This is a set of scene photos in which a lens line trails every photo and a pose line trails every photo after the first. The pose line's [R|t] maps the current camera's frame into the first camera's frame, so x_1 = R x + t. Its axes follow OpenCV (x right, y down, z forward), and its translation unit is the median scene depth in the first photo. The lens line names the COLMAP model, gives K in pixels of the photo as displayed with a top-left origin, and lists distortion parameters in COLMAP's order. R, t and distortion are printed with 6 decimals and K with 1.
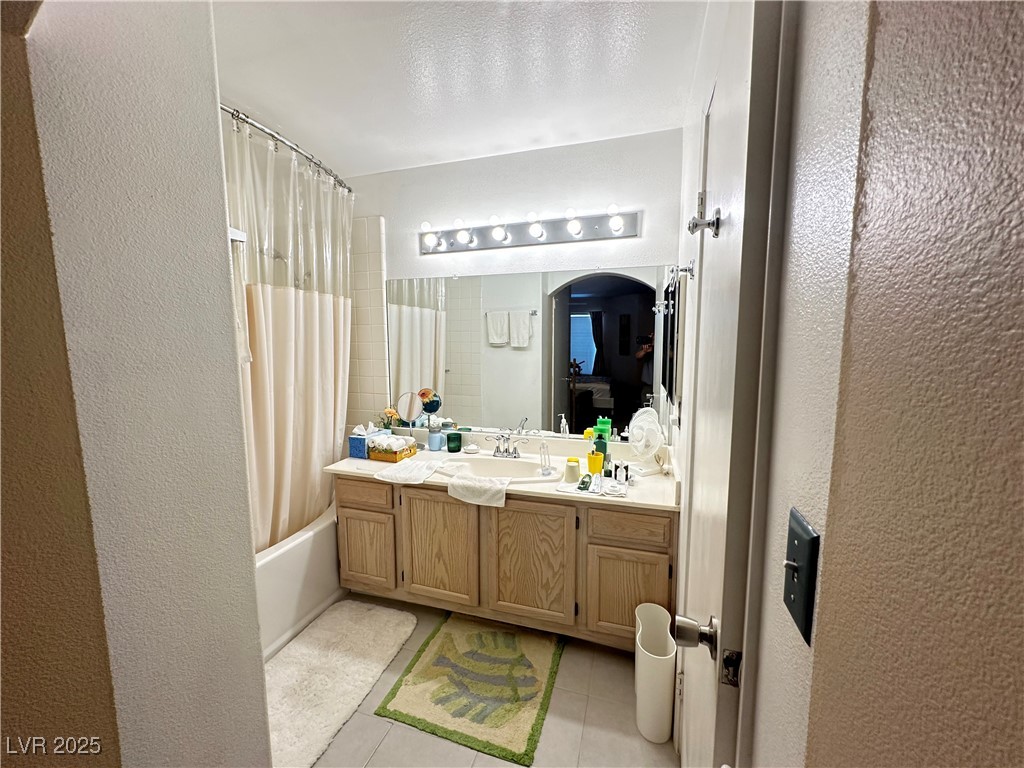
lens RADIAL K [[408.4, 0, 515.0], [0, 408.4, 383.7], [0, 0, 1]] dist [-0.002504, 0.000672]
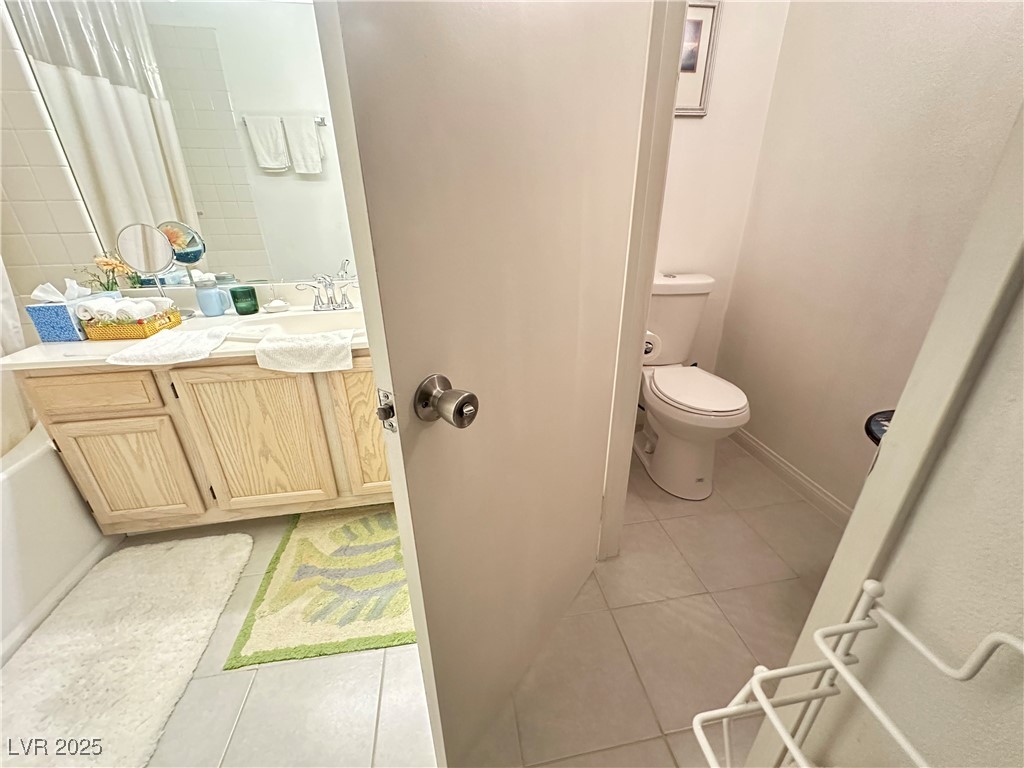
lens RADIAL K [[408.4, 0, 508.7], [0, 408.4, 383.3], [0, 0, 1]] dist [-0.002504, 0.000672]
pose [[0.892219, -0.190935, 0.409255, -0.072991], [0.060701, 0.948706, 0.310278, 0.107080], [-0.447506, -0.251993, 0.858043, 0.221629]]
